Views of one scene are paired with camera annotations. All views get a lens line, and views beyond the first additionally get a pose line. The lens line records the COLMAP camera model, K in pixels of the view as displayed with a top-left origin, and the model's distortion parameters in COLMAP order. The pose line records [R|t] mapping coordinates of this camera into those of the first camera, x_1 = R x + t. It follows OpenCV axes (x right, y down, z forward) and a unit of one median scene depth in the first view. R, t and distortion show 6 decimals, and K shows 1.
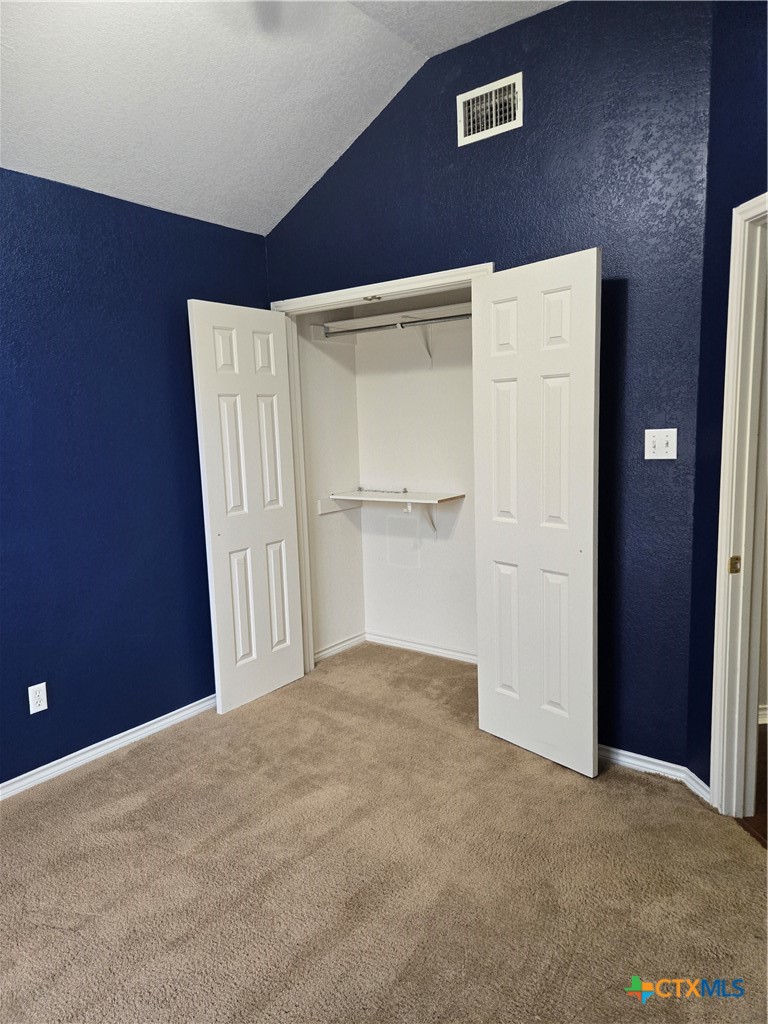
lens RADIAL K [[689.0, 0, 377.3], [0, 689.0, 513.2], [0, 0, 1]] dist [0.065738, -0.061729]
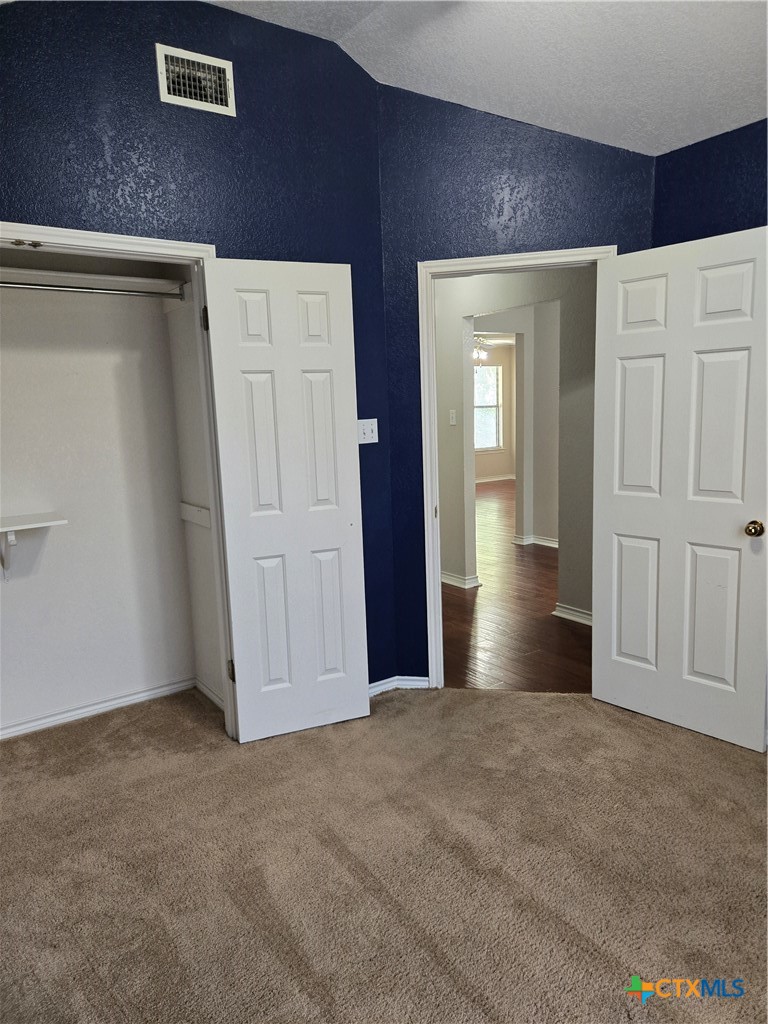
lens RADIAL K [[687.4, 0, 390.4], [0, 687.4, 513.5], [0, 0, 1]] dist [0.064785, -0.066164]
pose [[0.302545, -0.123945, 0.945042, -0.733549], [0.154050, 0.984832, 0.079847, -0.043321], [-0.940604, 0.121426, 0.317050, 0.547294]]
